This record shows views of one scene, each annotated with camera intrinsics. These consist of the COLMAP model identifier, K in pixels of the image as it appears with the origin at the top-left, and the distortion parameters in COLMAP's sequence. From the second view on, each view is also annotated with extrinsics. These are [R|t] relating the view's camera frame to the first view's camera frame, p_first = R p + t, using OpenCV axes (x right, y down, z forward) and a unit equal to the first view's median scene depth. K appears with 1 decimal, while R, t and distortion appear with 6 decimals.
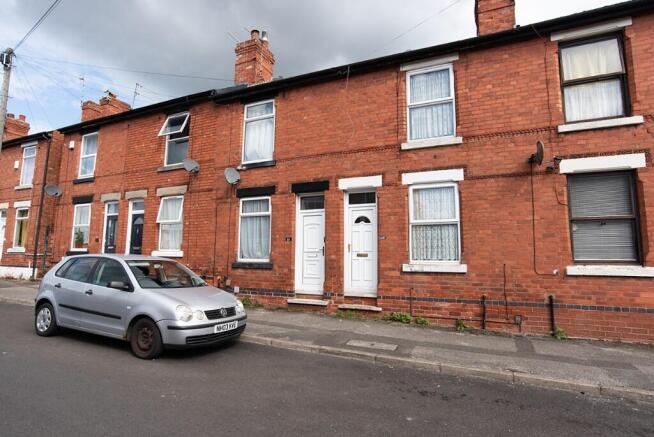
lens RADIAL K [[339.3, 0, 327.0], [0, 339.3, 217.4], [0, 0, 1]] dist [-0.024894, -0.000155]
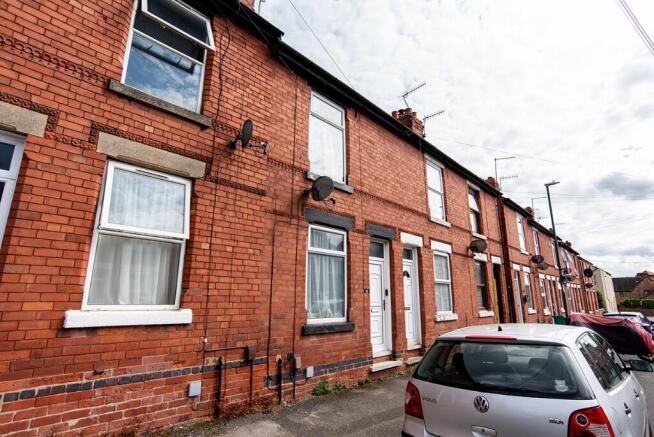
lens RADIAL K [[339.3, 0, 326.7], [0, 339.3, 219.6], [0, 0, 1]] dist [-0.024894, -0.000155]
pose [[0.332133, 0.208471, 0.919906, -0.892953], [-0.111148, 0.977125, -0.181308, 0.053599], [-0.936661, -0.042028, 0.347706, 0.788840]]
